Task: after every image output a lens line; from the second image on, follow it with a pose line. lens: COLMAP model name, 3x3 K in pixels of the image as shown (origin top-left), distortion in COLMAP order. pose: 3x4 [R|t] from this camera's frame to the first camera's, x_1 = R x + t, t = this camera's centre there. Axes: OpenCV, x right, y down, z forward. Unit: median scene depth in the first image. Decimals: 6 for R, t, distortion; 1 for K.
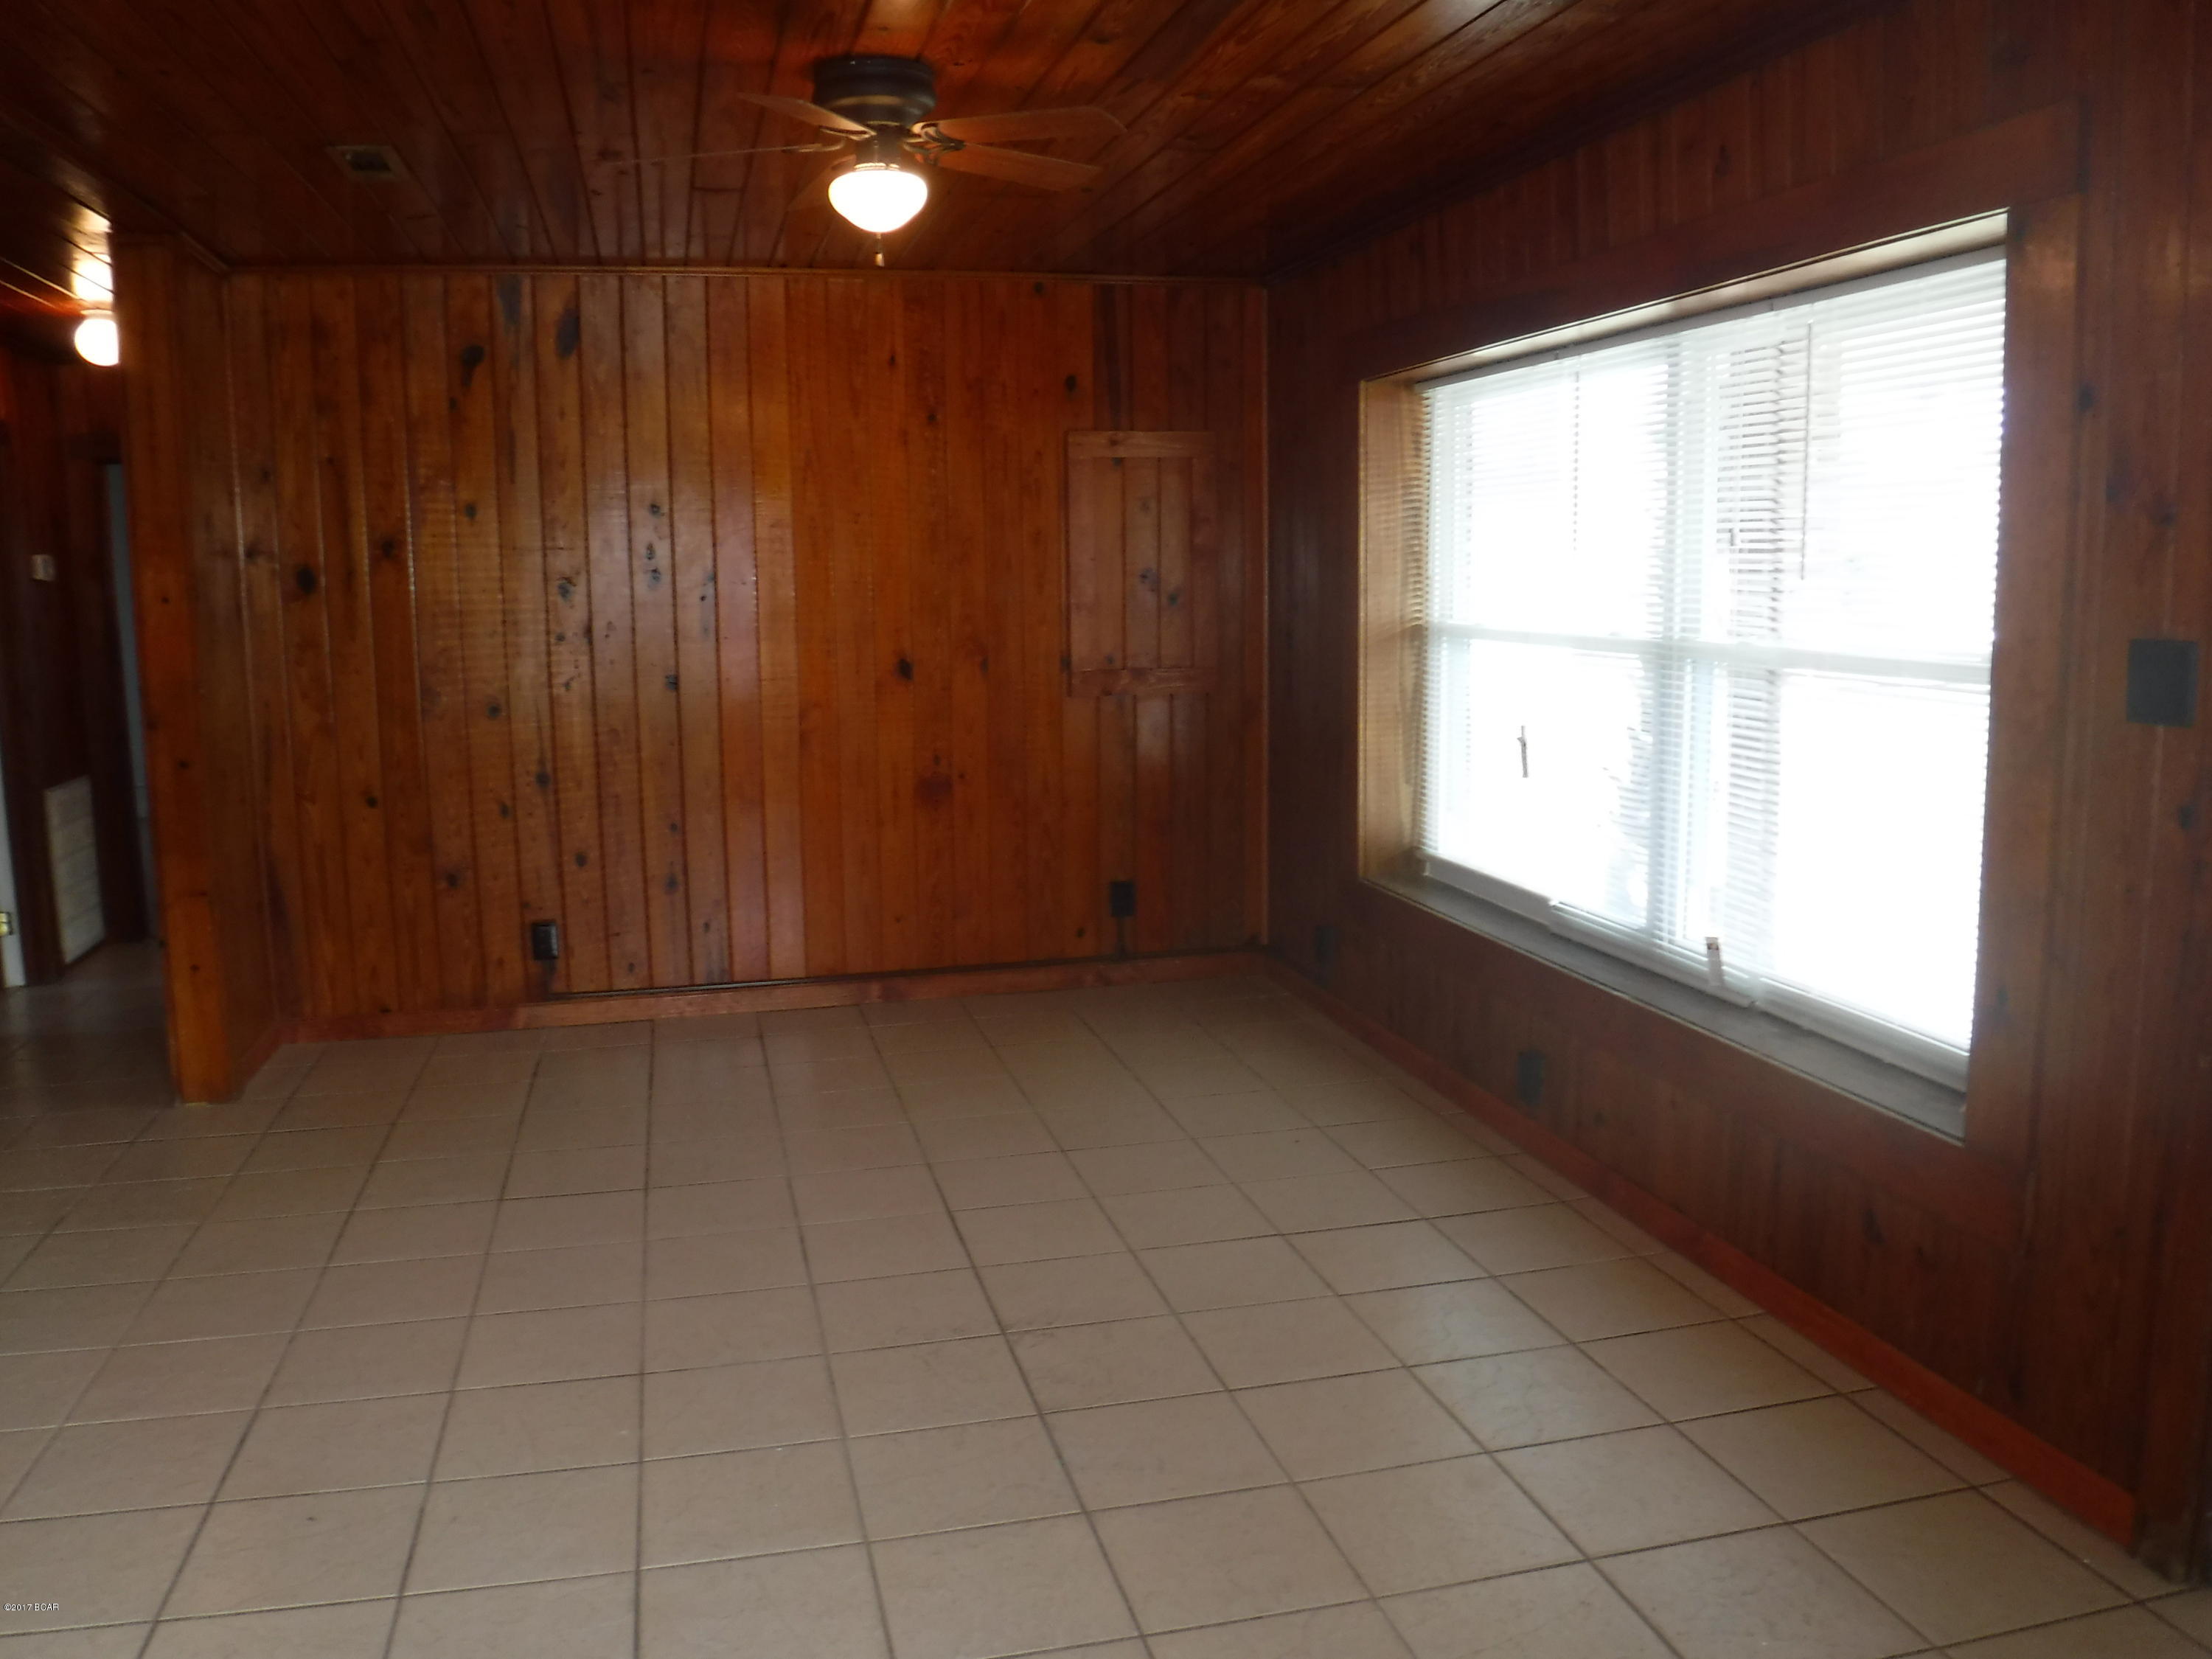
lens RADIAL K [[1806.3, 0, 1093.8], [0, 1806.3, 838.0], [0, 0, 1]] dist [-0.094218, 0.054691]
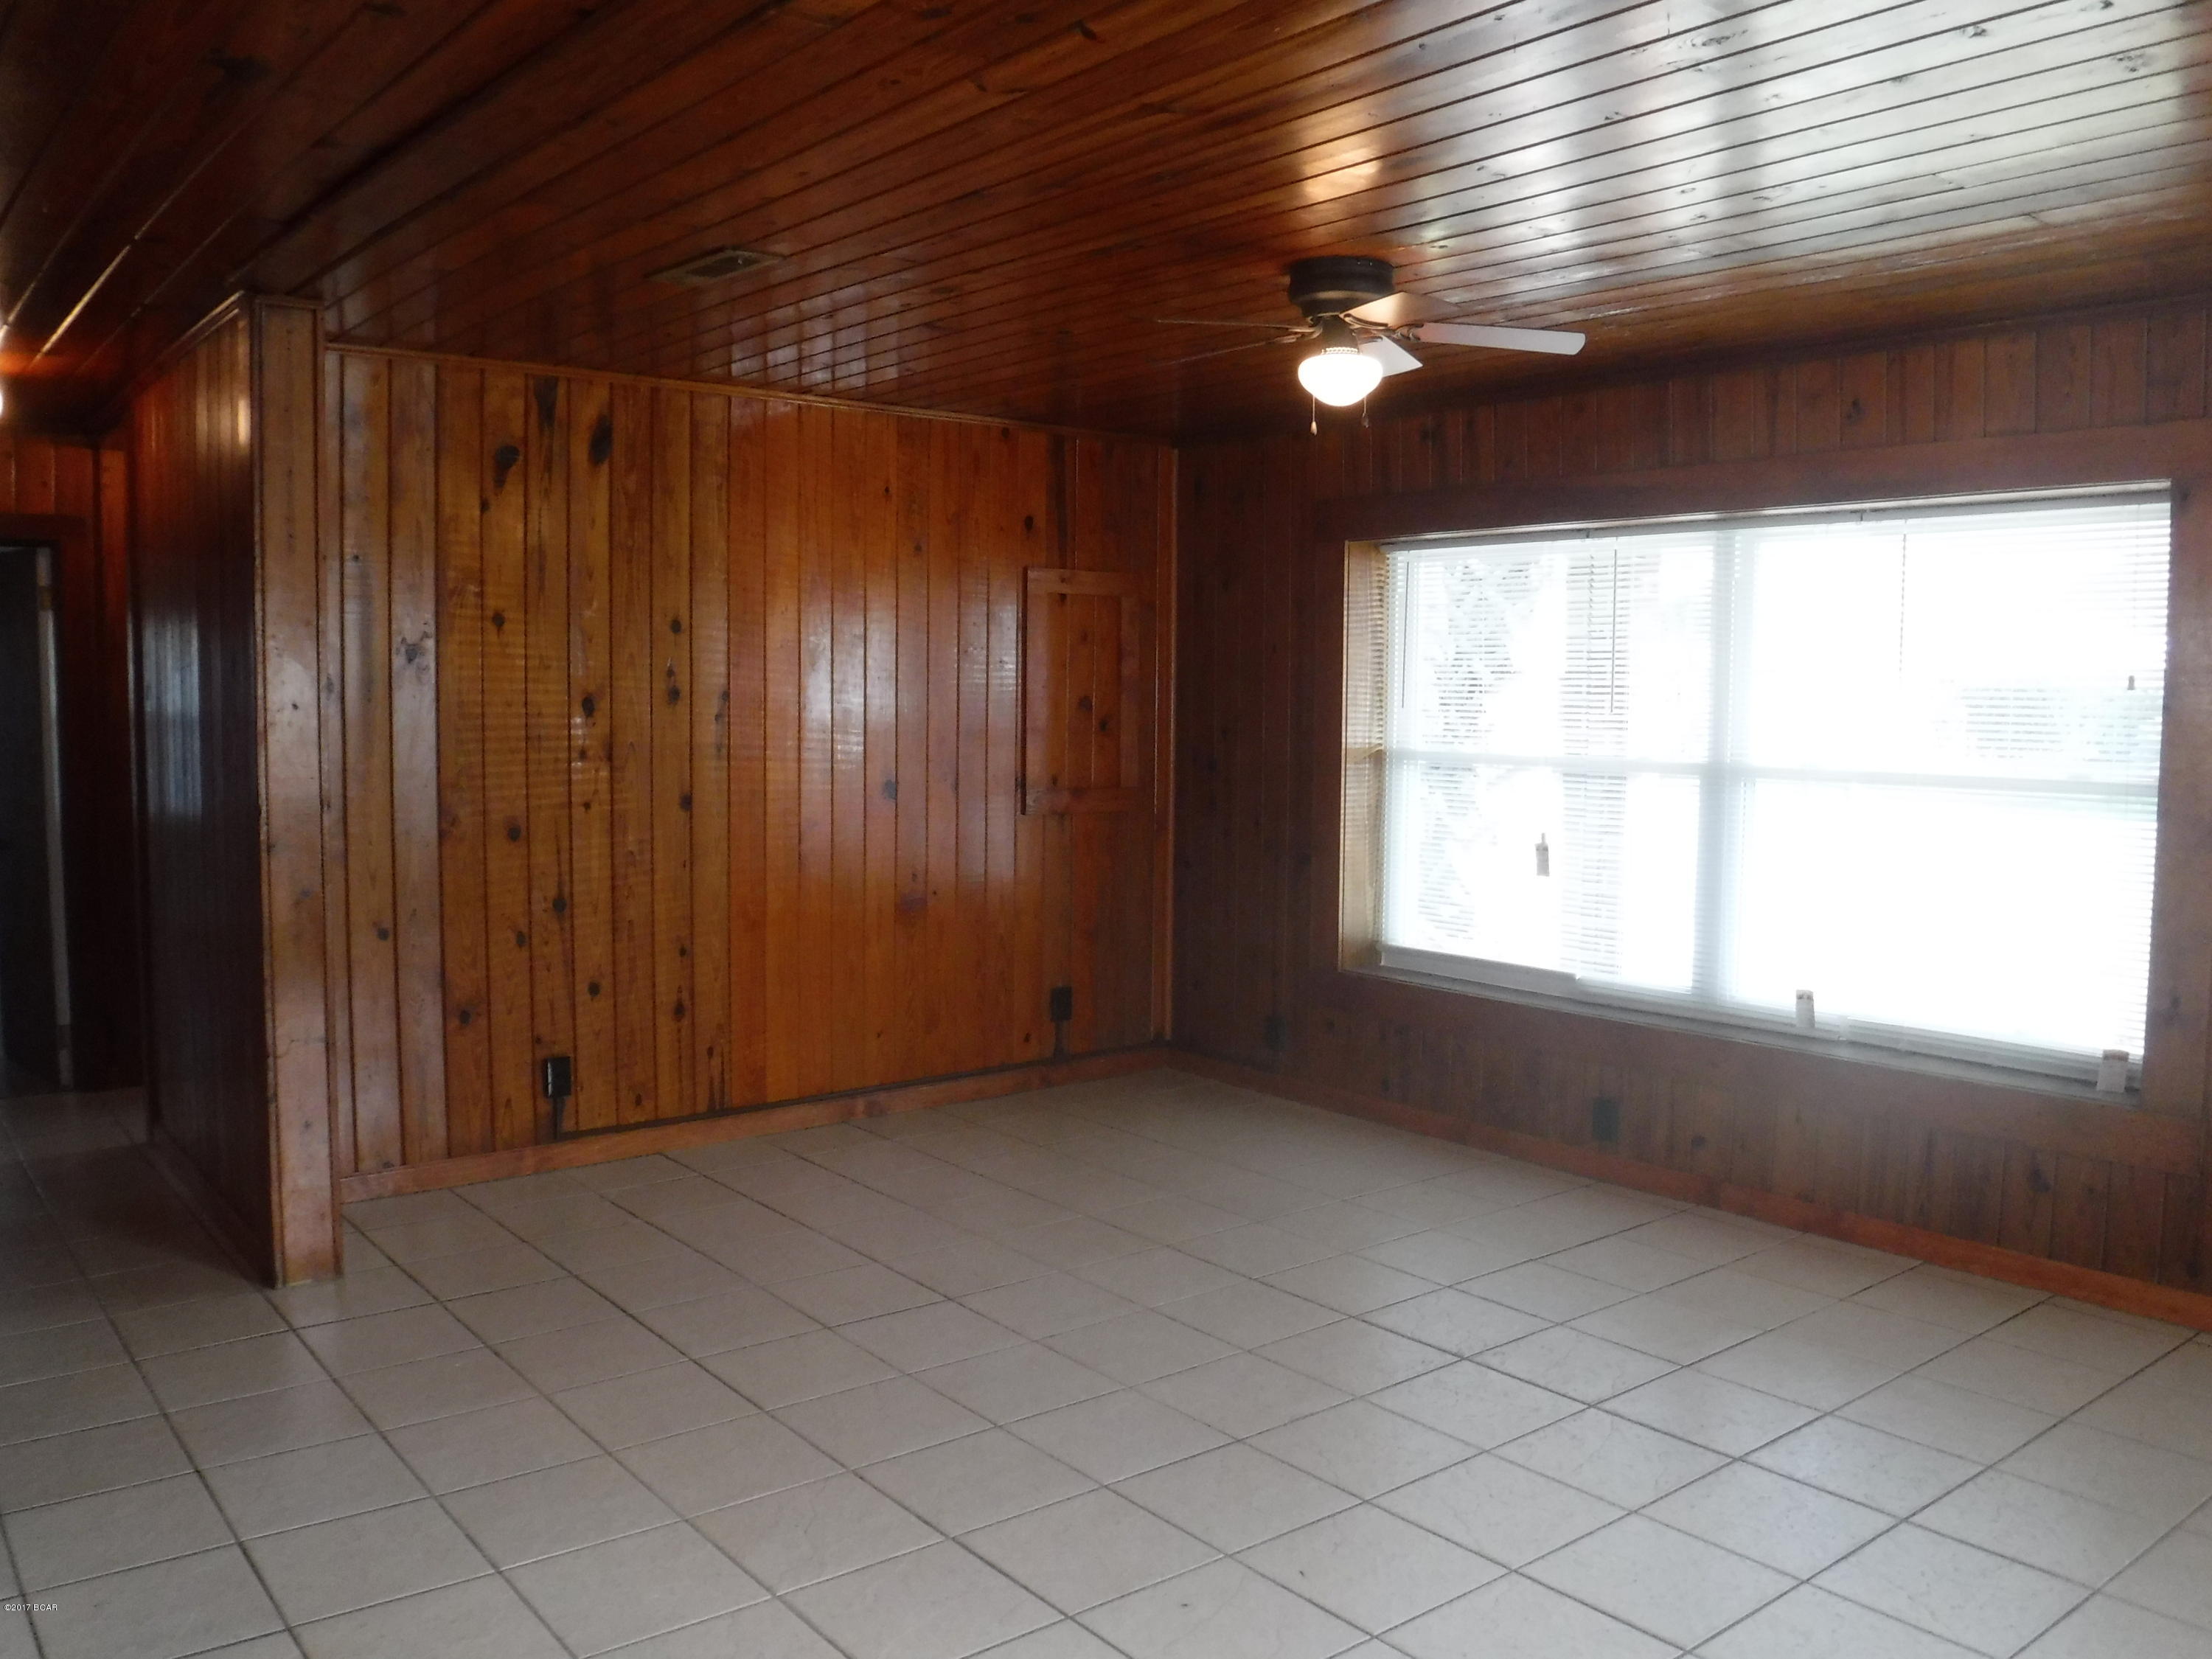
lens RADIAL K [[1806.3, 0, 1107.0], [0, 1806.3, 838.1], [0, 0, 1]] dist [-0.094218, 0.054691]
pose [[0.902001, -0.012812, 0.431544, -0.451634], [0.042778, 0.997293, -0.059807, 0.001049], [-0.429610, 0.072406, 0.900107, 0.025109]]
